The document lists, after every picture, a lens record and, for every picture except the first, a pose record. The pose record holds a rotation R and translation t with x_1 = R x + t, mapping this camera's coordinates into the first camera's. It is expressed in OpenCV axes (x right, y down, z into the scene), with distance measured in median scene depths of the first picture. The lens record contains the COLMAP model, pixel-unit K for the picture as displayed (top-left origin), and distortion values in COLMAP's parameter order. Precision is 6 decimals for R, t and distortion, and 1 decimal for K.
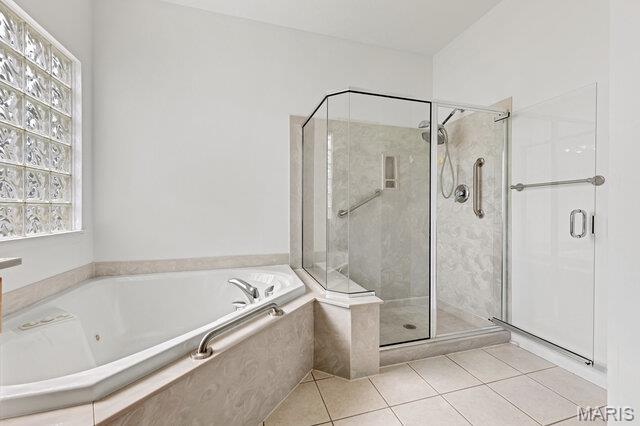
lens RADIAL K [[260.4, 0, 321.4], [0, 260.4, 210.2], [0, 0, 1]] dist [-0.001935, -0.000413]
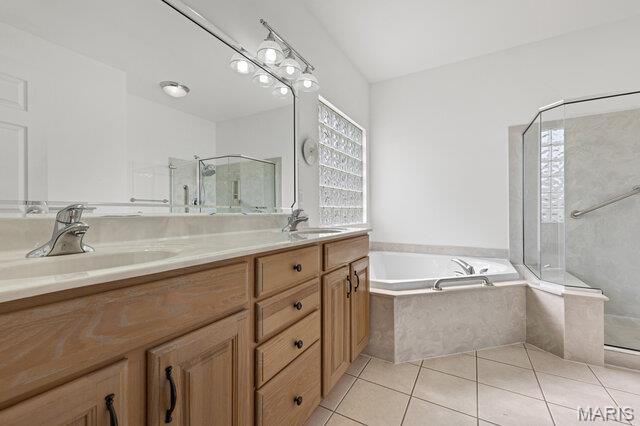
lens RADIAL K [[260.4, 0, 321.4], [0, 260.4, 210.2], [0, 0, 1]] dist [-0.001935, -0.000413]
pose [[0.687211, -0.008369, -0.726410, 0.196400], [0.004278, 0.999963, -0.007473, 0.002293], [0.726445, 0.002028, 0.687221, -0.515163]]
